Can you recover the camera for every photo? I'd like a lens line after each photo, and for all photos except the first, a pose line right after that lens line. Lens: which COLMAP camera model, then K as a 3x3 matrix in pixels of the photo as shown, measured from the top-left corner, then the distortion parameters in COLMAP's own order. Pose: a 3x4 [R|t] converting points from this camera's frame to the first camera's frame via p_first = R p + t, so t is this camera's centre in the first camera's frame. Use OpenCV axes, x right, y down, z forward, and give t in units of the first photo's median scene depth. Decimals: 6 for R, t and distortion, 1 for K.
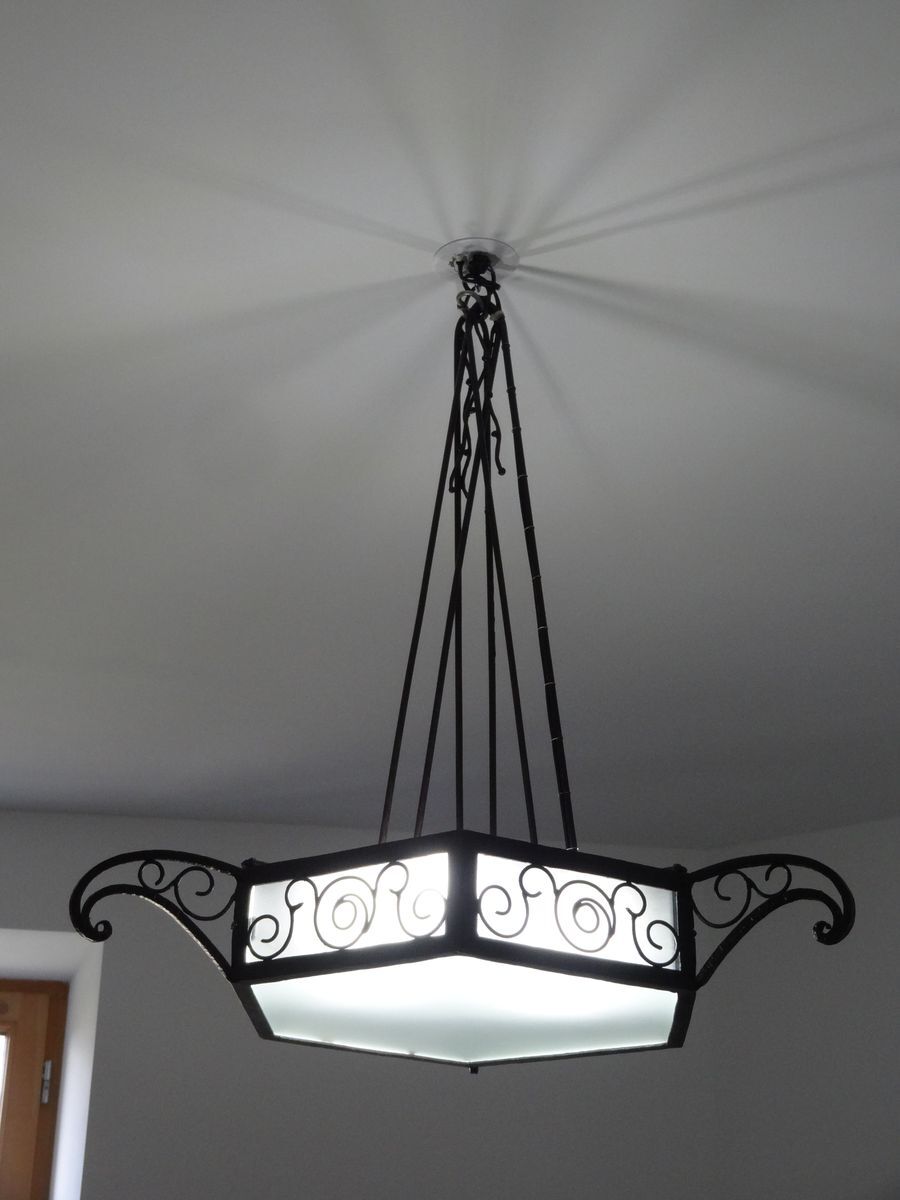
lens RADIAL K [[2088.6, 0, 439.9], [0, 2088.6, 552.5], [0, 0, 1]] dist [-0.043520, 0.000000]
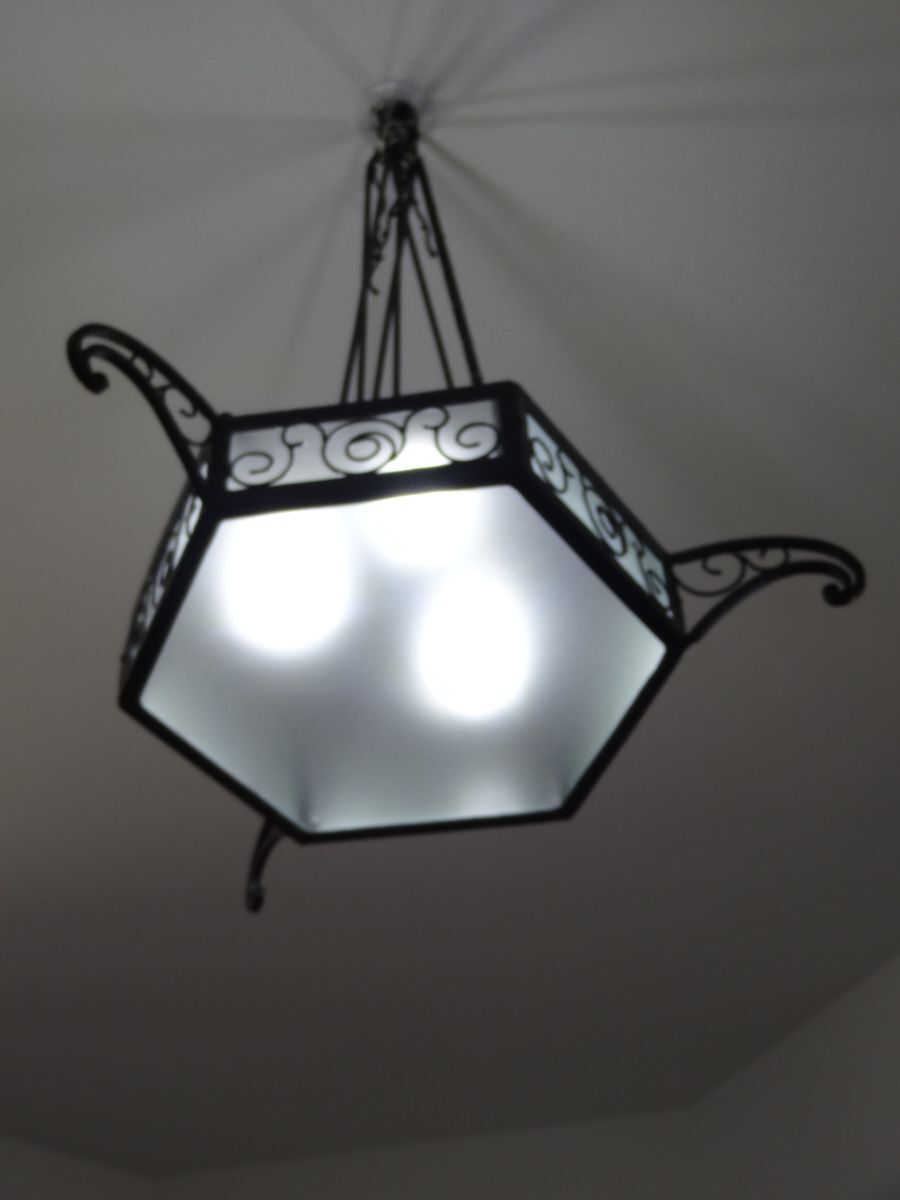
lens RADIAL K [[2088.6, 0, 452.7], [0, 2088.6, 548.6], [0, 0, 1]] dist [-0.043520, 0.000000]
pose [[0.903880, 0.272873, 0.329455, -0.286095], [-0.133972, 0.911965, -0.387778, 0.540103], [-0.406265, 0.306367, 0.860864, 0.229804]]
